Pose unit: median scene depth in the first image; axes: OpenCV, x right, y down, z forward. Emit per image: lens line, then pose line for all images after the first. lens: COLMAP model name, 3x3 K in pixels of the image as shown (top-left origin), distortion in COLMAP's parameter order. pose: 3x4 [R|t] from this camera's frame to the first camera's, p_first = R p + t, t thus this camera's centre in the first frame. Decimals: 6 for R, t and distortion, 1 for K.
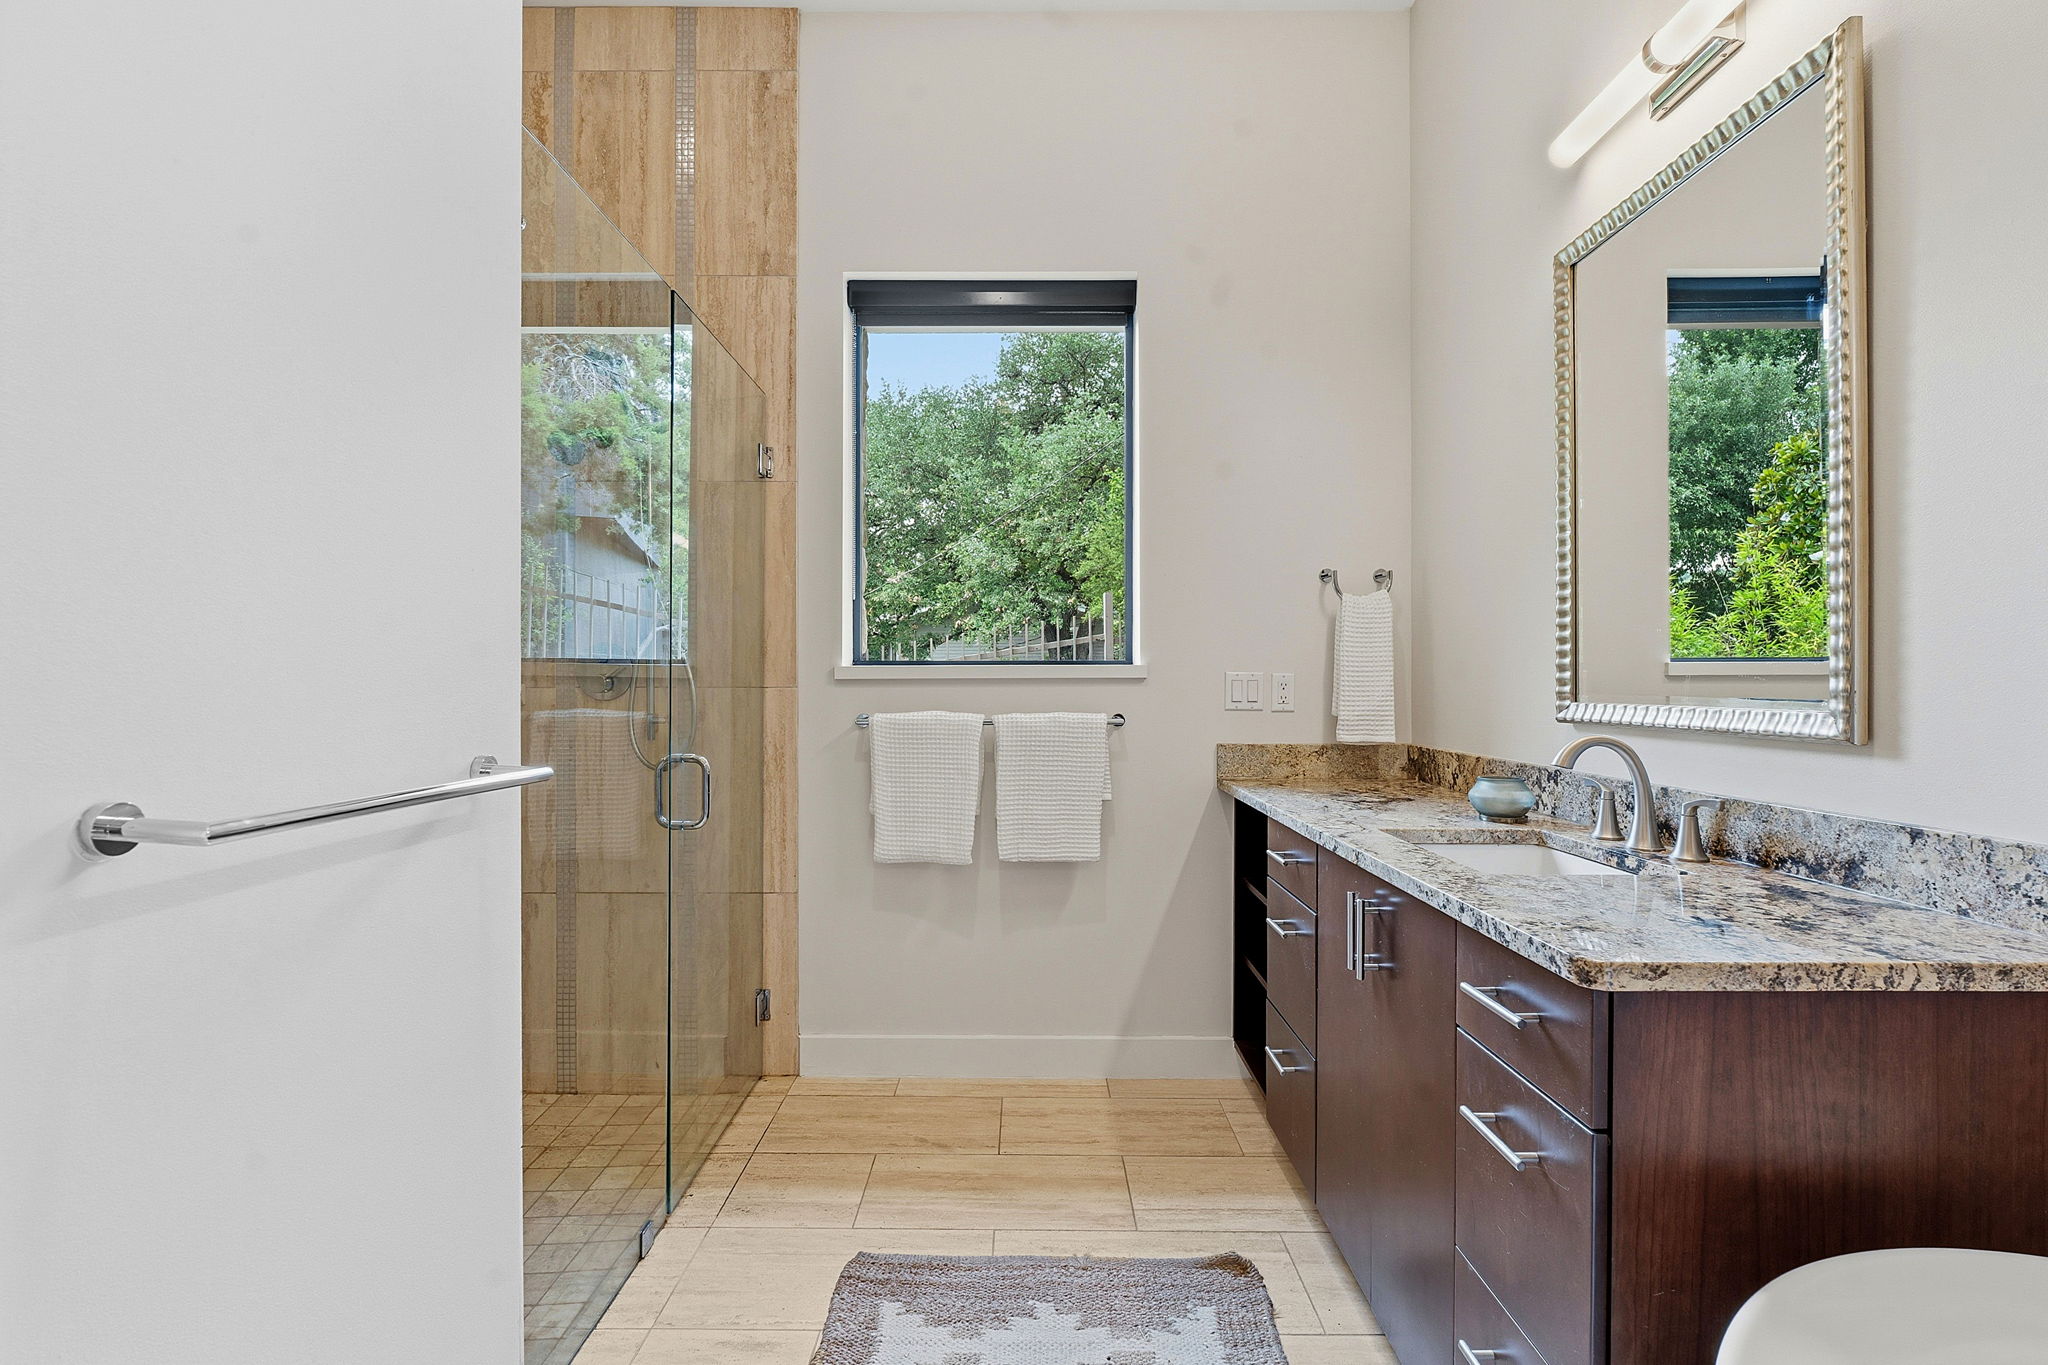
lens RADIAL K [[917.5, 0, 1024.2], [0, 917.5, 683.3], [0, 0, 1]] dist [-0.010264, 0.002783]
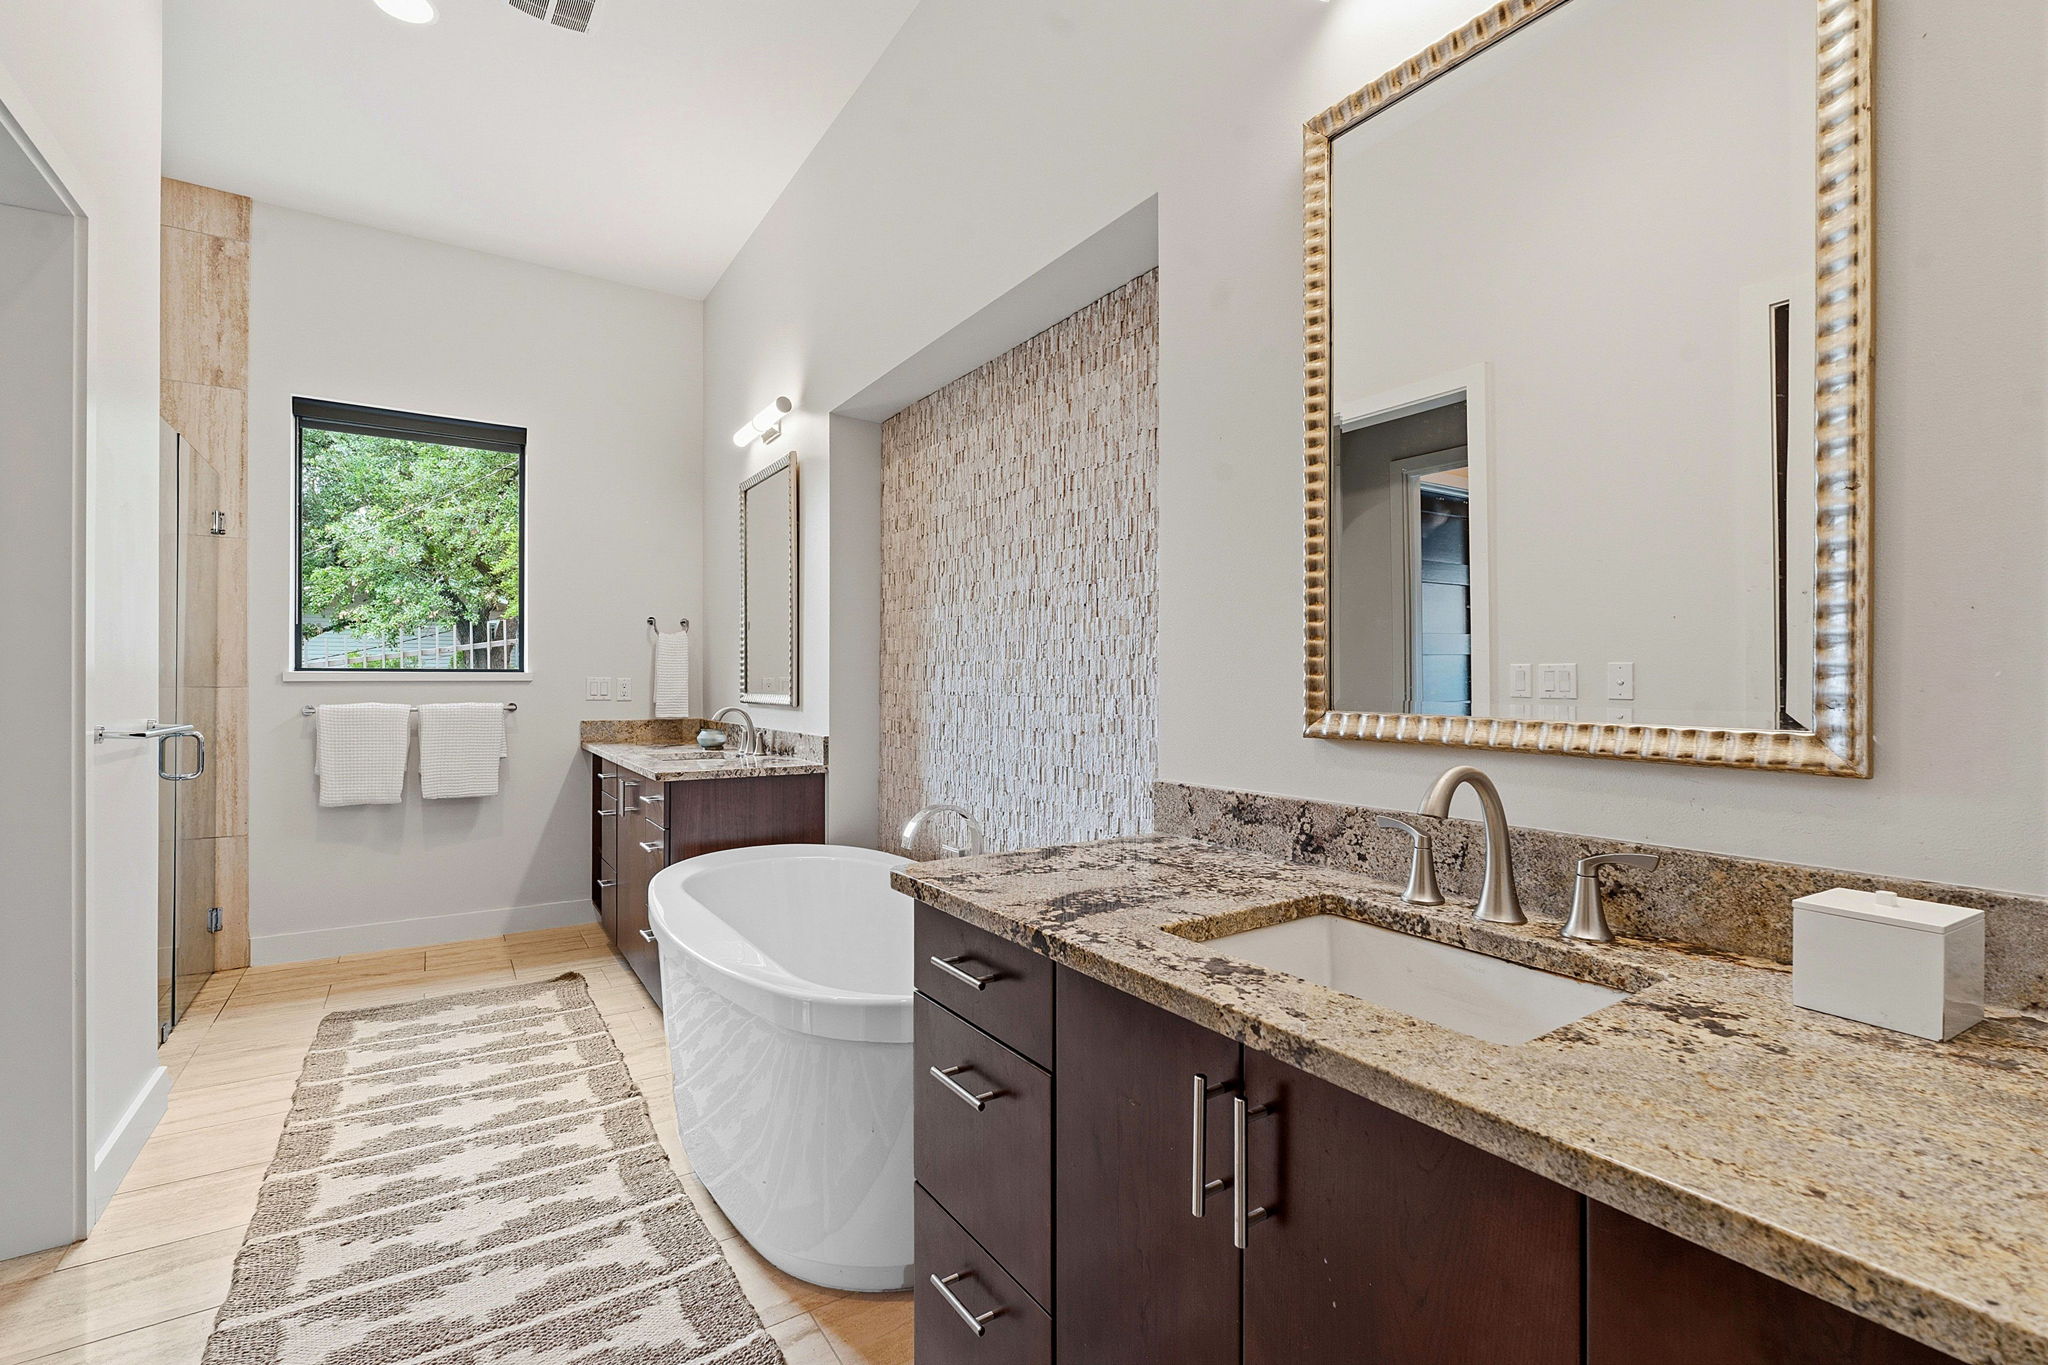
lens RADIAL K [[917.5, 0, 1036.9], [0, 917.5, 680.8], [0, 0, 1]] dist [-0.010264, 0.002783]
pose [[0.832068, 0.001520, 0.554671, -0.019568], [-0.001200, 0.999999, -0.000939, -0.005445], [-0.554672, 0.000116, 0.832069, -0.813708]]
